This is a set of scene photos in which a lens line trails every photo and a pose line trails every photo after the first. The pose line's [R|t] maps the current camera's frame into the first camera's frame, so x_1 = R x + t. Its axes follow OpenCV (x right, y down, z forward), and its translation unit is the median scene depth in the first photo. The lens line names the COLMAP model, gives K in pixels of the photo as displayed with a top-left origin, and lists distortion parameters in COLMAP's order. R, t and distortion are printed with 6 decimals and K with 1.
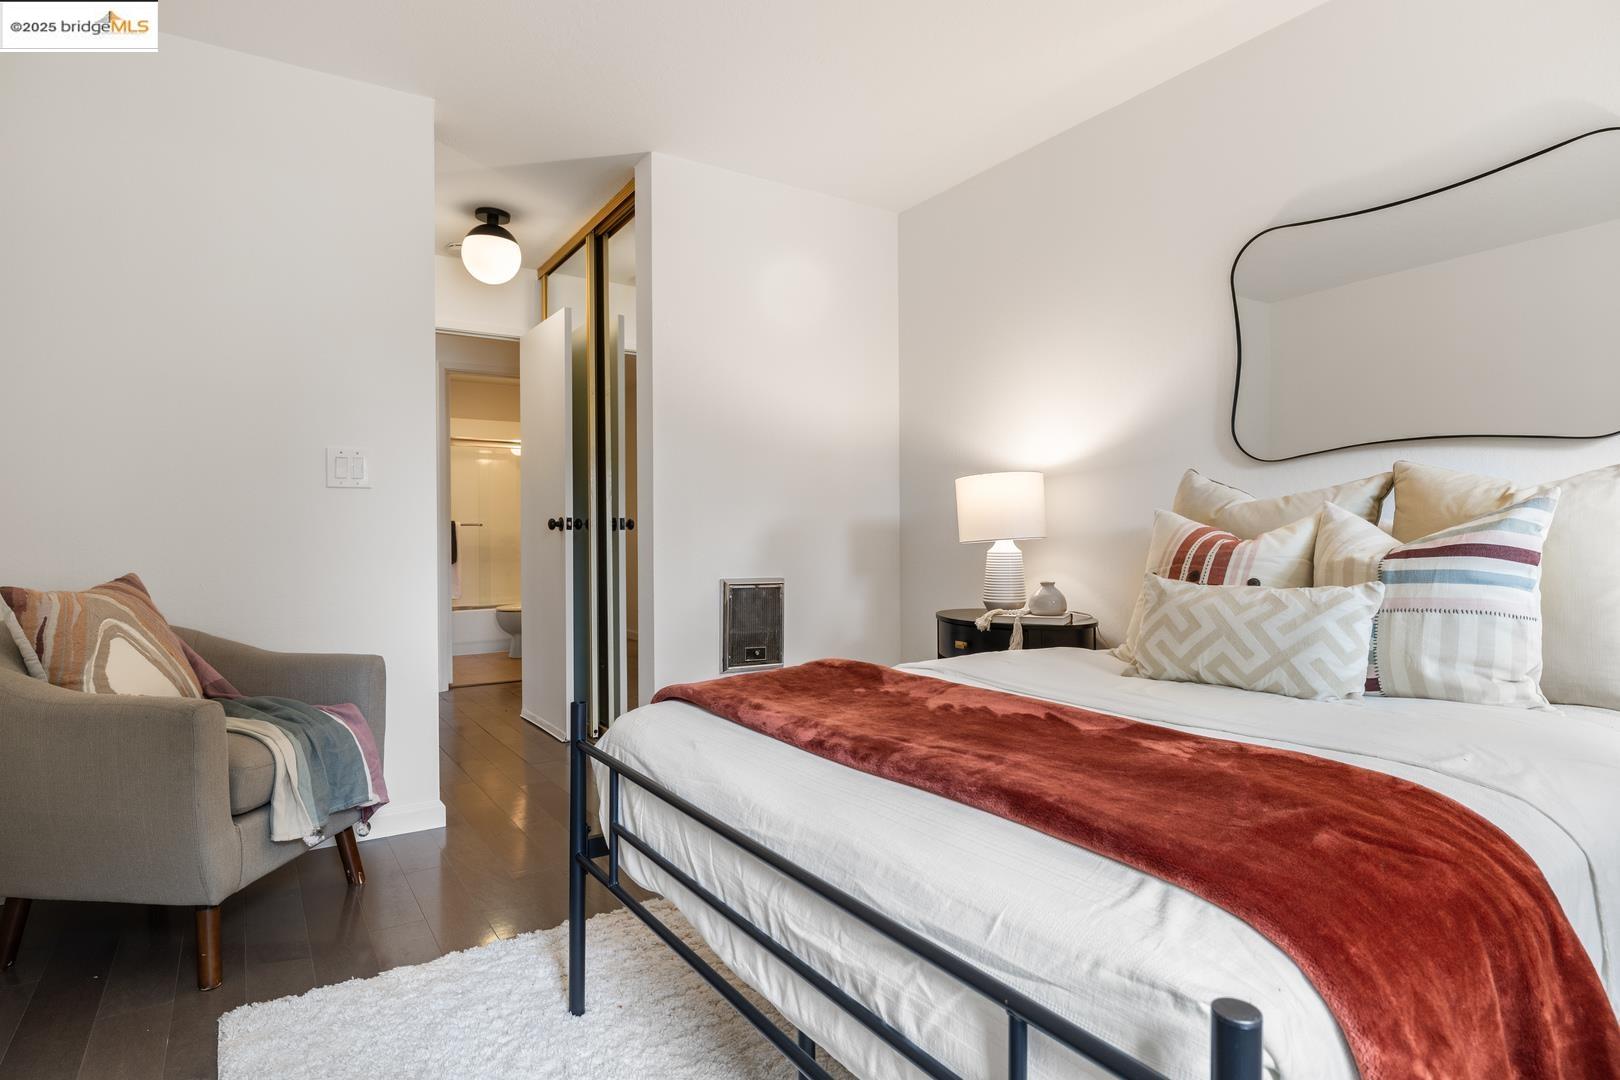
lens RADIAL K [[885.2, 0, 809.7], [0, 885.2, 538.8], [0, 0, 1]] dist [0.007975, -0.002736]
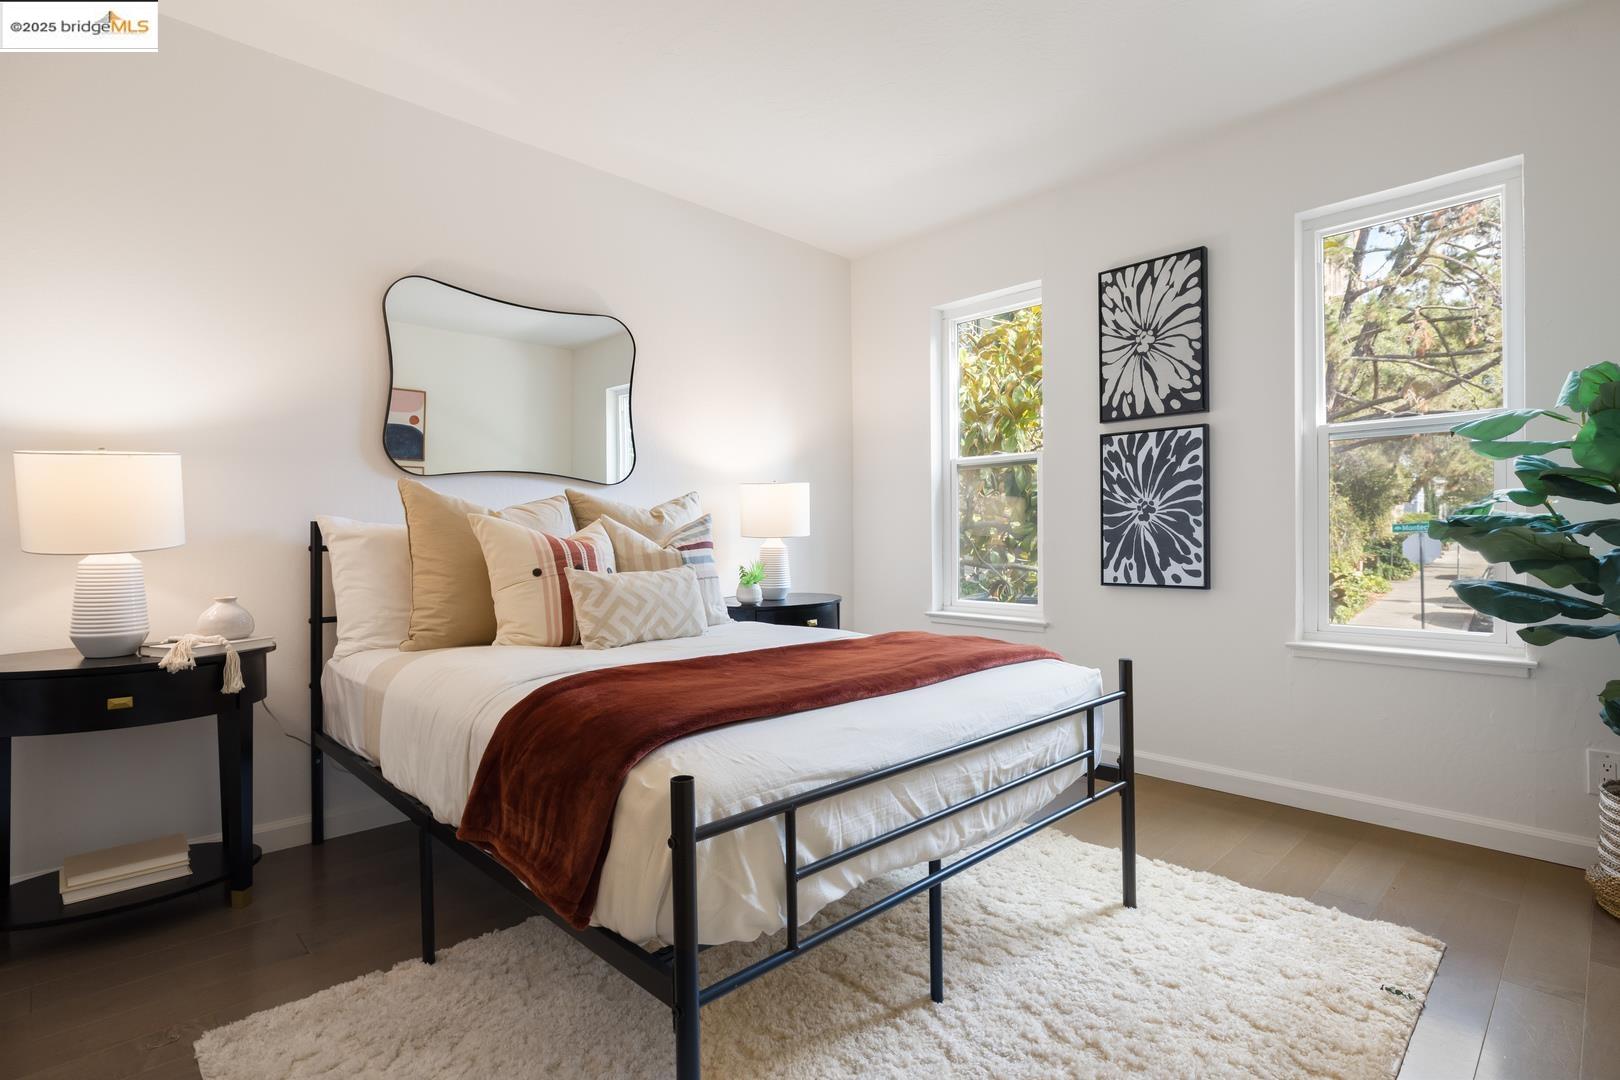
lens RADIAL K [[812.0, 0, 803.3], [0, 812.0, 541.5], [0, 0, 1]] dist [-0.004342, -0.002120]
pose [[-0.198024, -0.002389, 0.980194, -0.931474], [0.006927, 0.999969, 0.003837, -0.000283], [-0.980173, 0.007549, -0.198001, 1.074433]]
